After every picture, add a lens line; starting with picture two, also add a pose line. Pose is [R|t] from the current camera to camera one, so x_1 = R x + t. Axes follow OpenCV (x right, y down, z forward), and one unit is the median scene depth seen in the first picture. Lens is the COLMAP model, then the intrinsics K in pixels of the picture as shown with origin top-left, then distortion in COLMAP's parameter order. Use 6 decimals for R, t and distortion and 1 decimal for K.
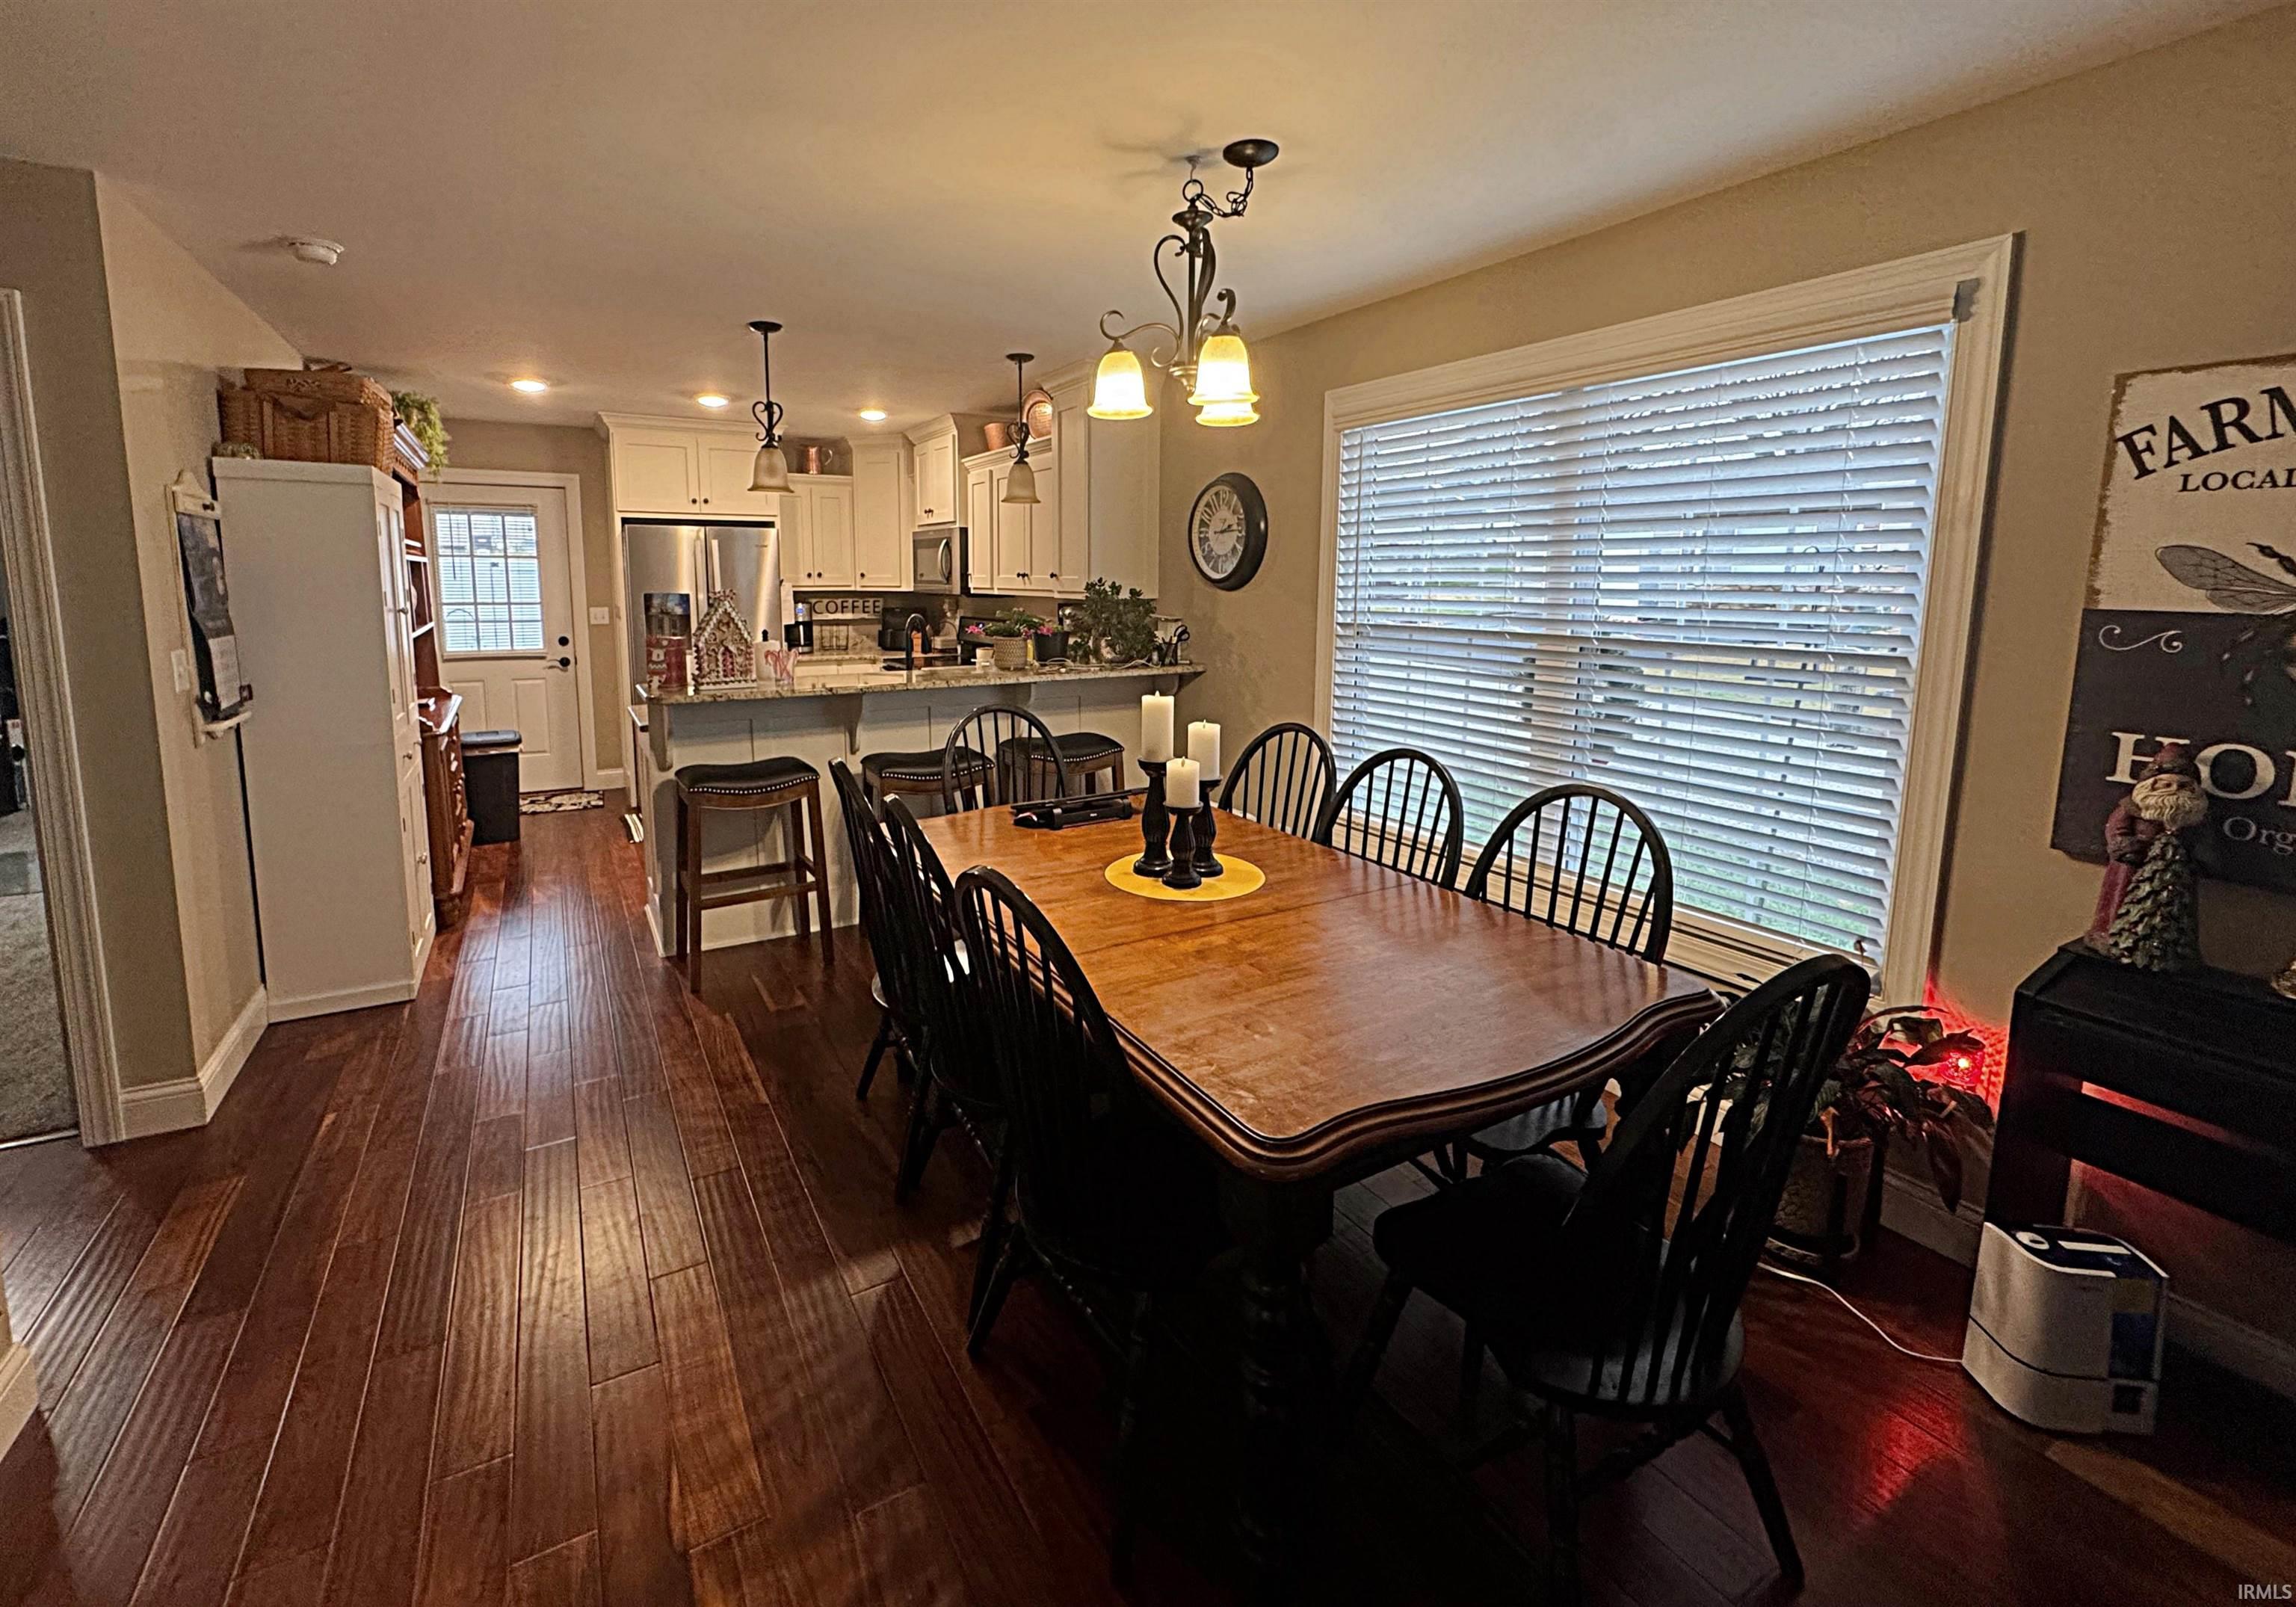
lens RADIAL K [[1013.7, 0, 1099.2], [0, 1013.7, 712.4], [0, 0, 1]] dist [0.002748, 0.000237]
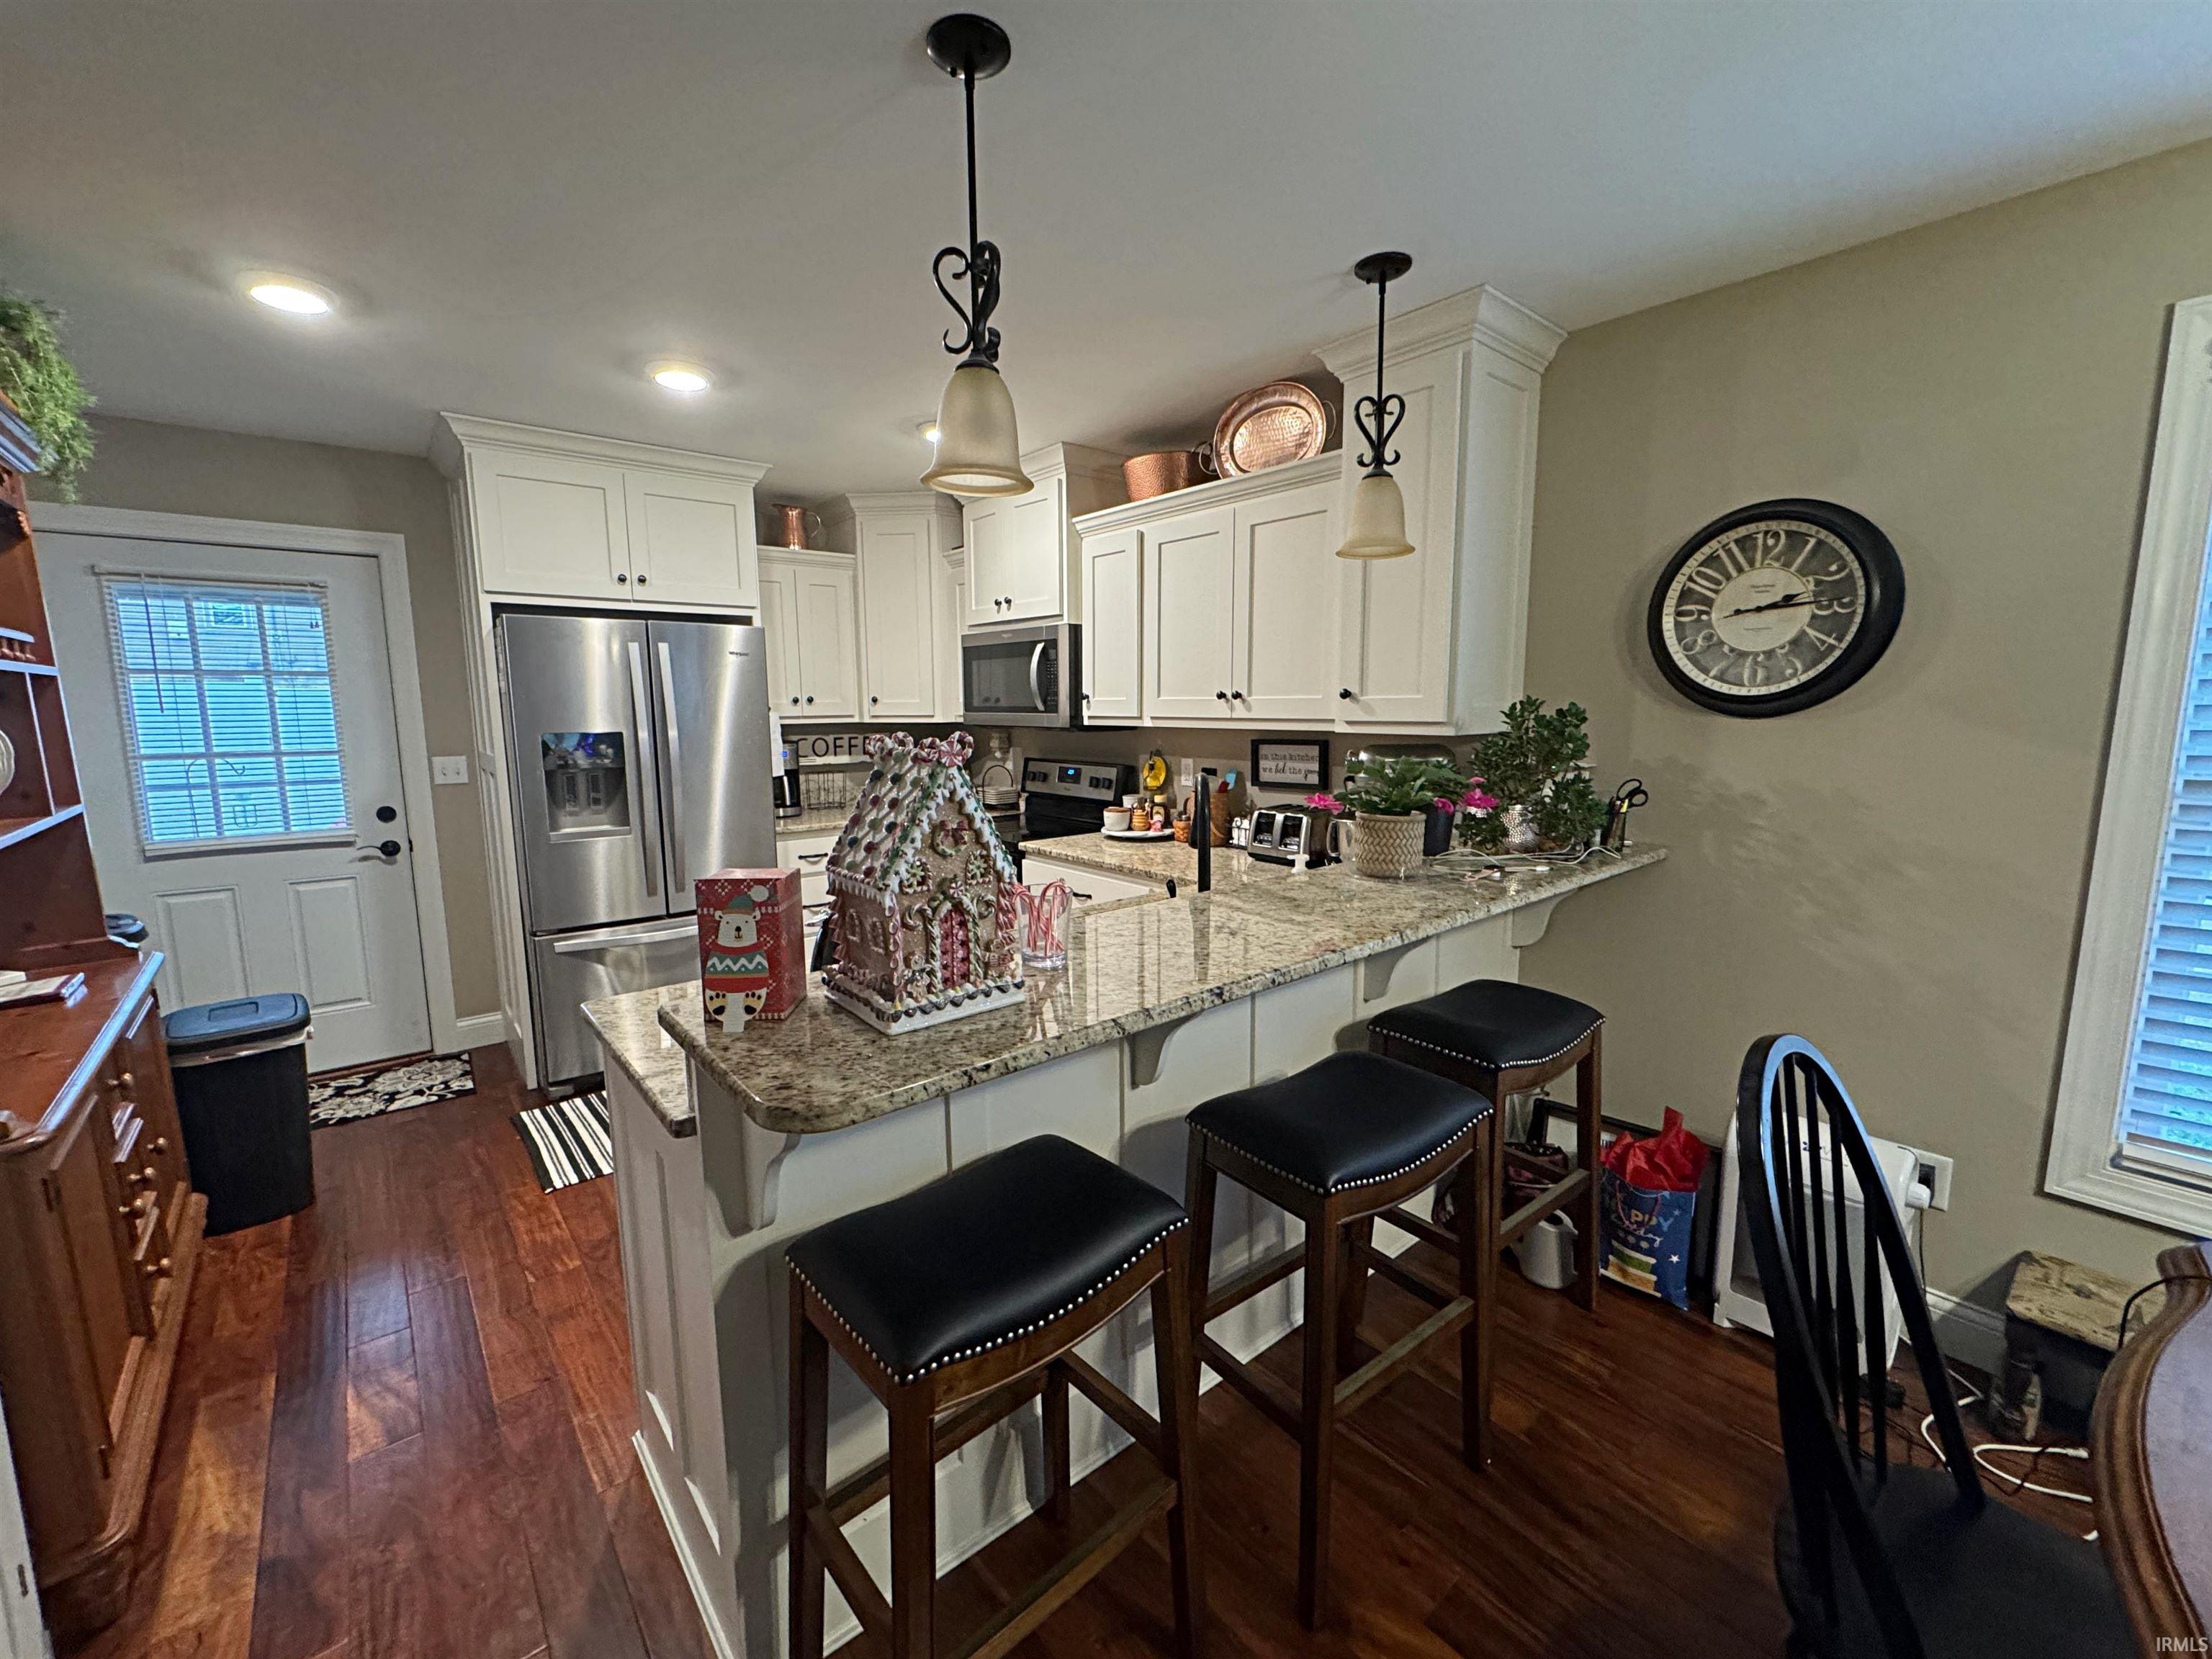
lens RADIAL K [[895.2, 0, 1097.5], [0, 895.2, 830.1], [0, 0, 1]] dist [-0.000363, -0.000309]
pose [[0.980411, -0.037340, 0.193391, -0.227555], [0.035651, 0.999290, 0.012206, -0.054349], [-0.193709, -0.005072, 0.981046, 0.416404]]
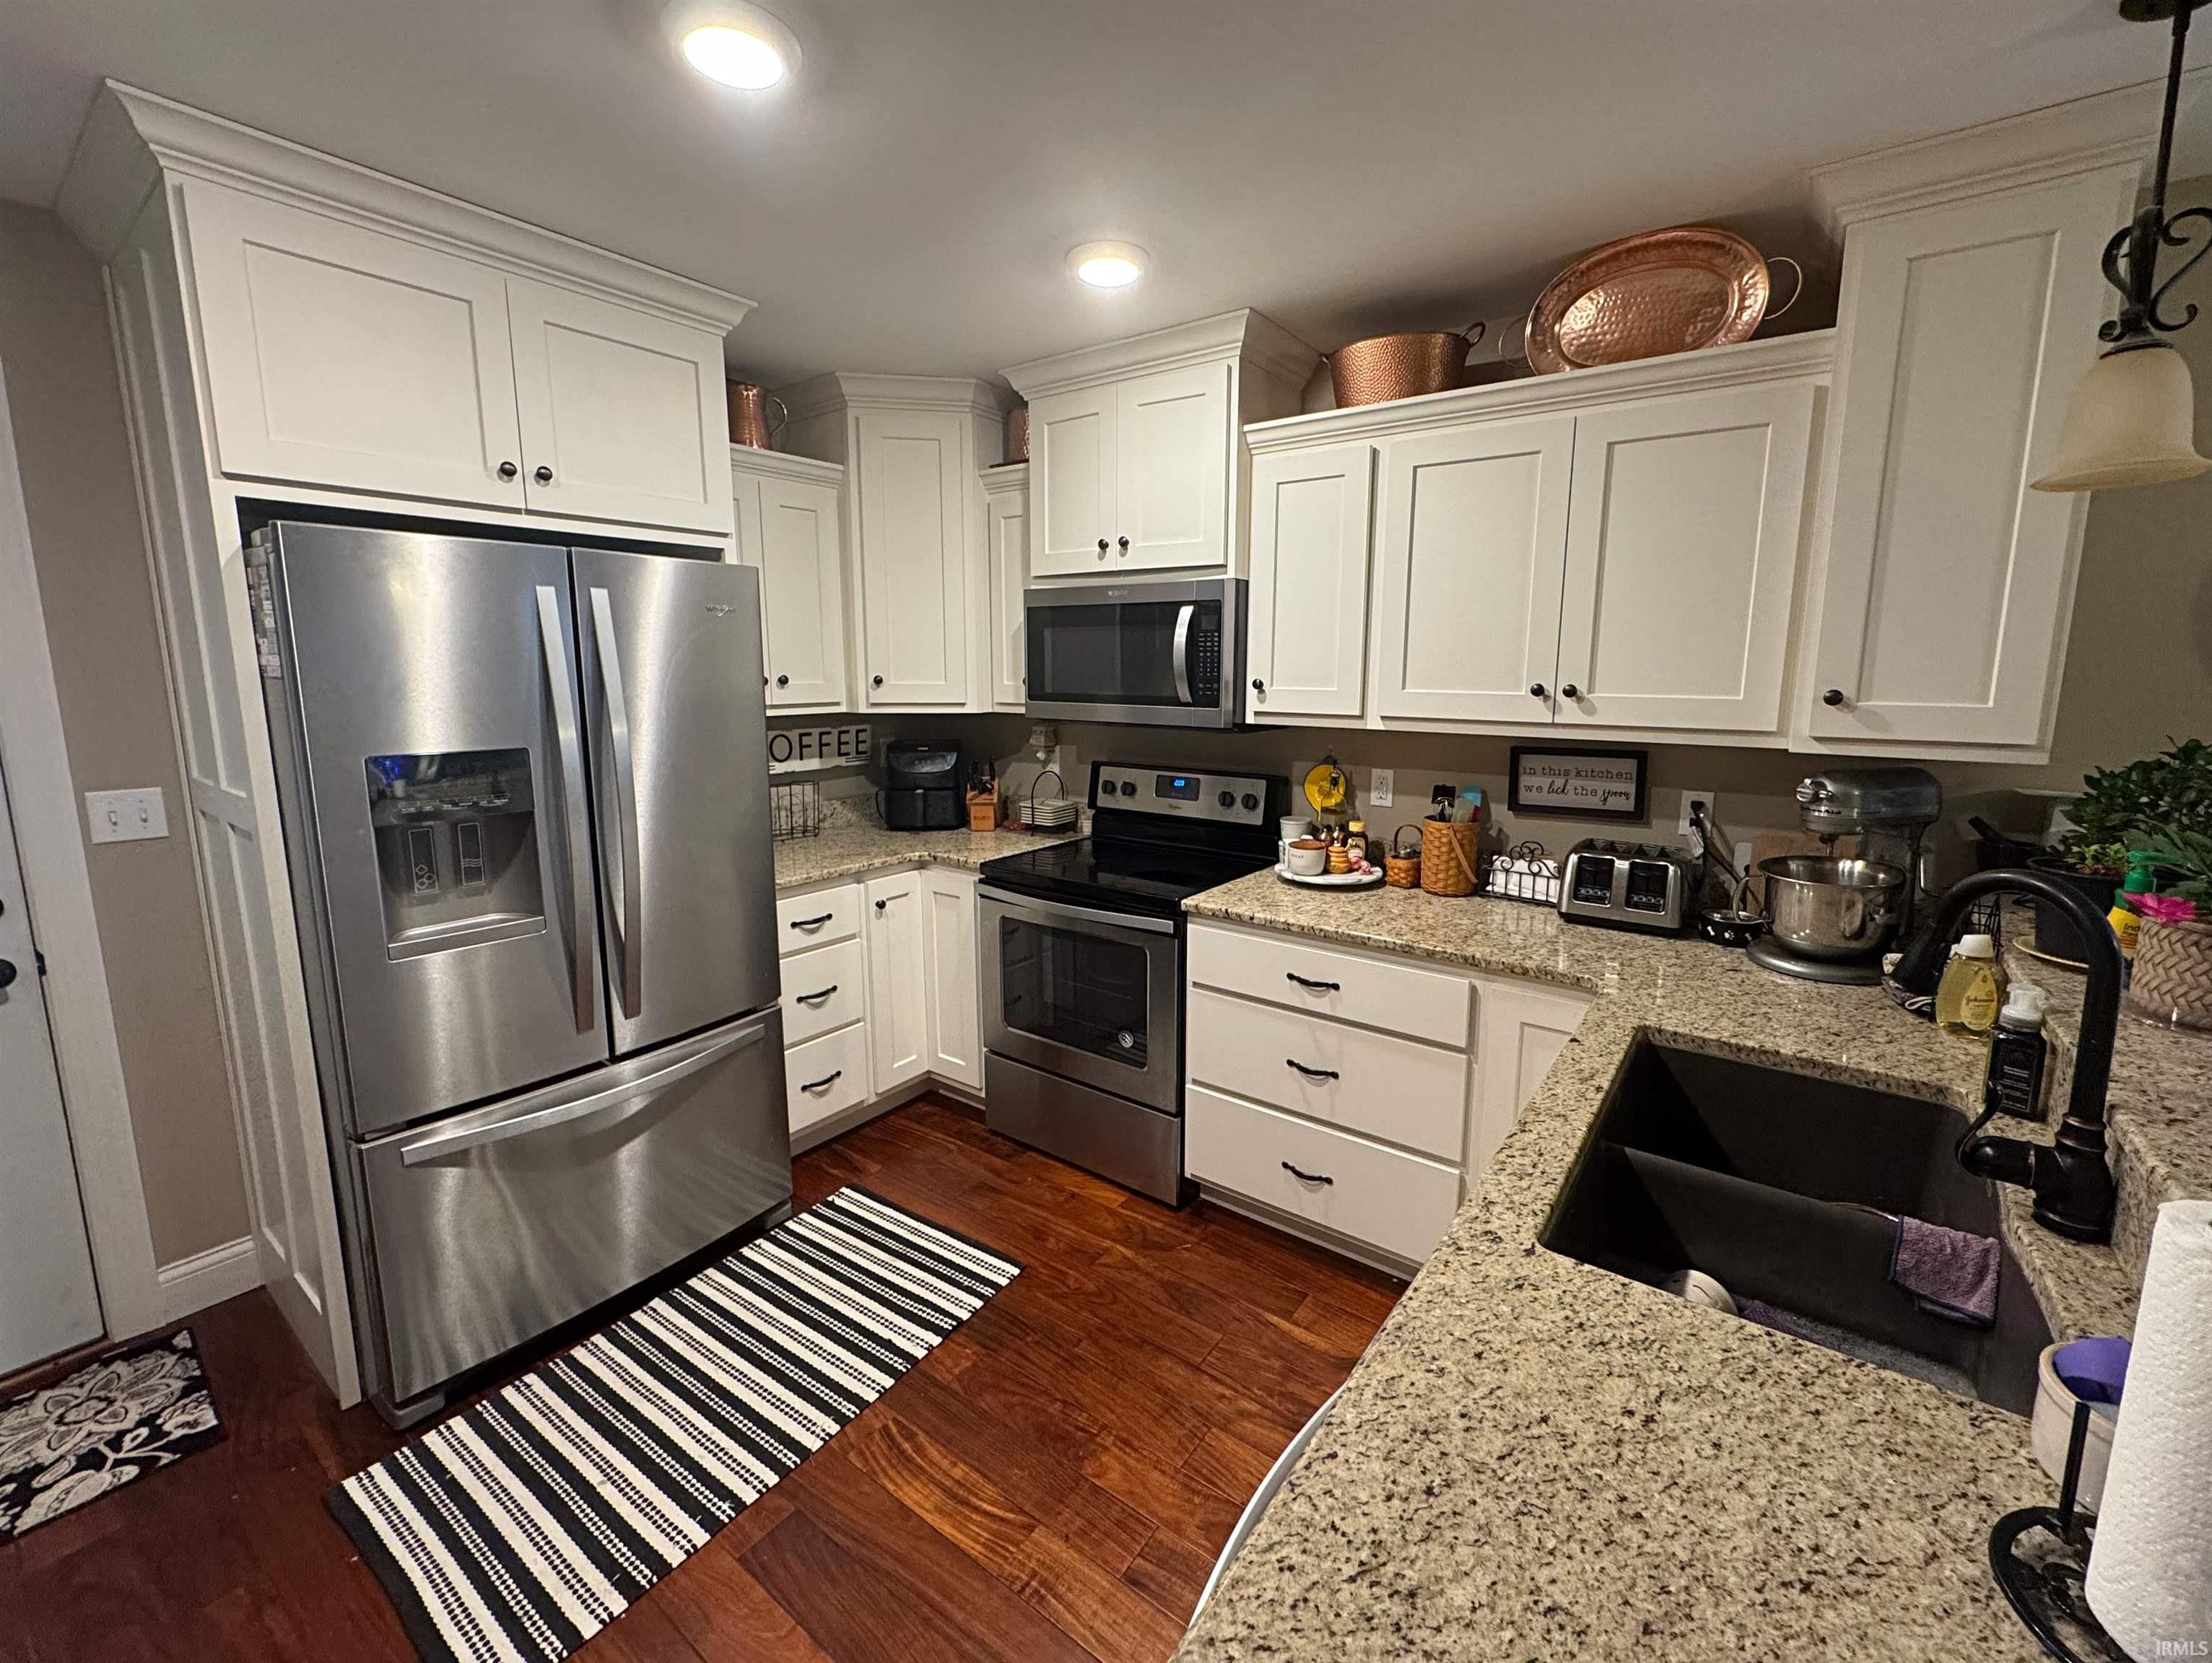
lens RADIAL K [[922.6, 0, 1155.6], [0, 922.6, 808.2], [0, 0, 1]] dist [-0.003443, 0.000542]
pose [[0.898294, -0.065893, 0.434426, -0.341942], [0.056334, 0.997803, 0.034860, -0.093537], [-0.435769, -0.006842, 0.900033, 0.622617]]
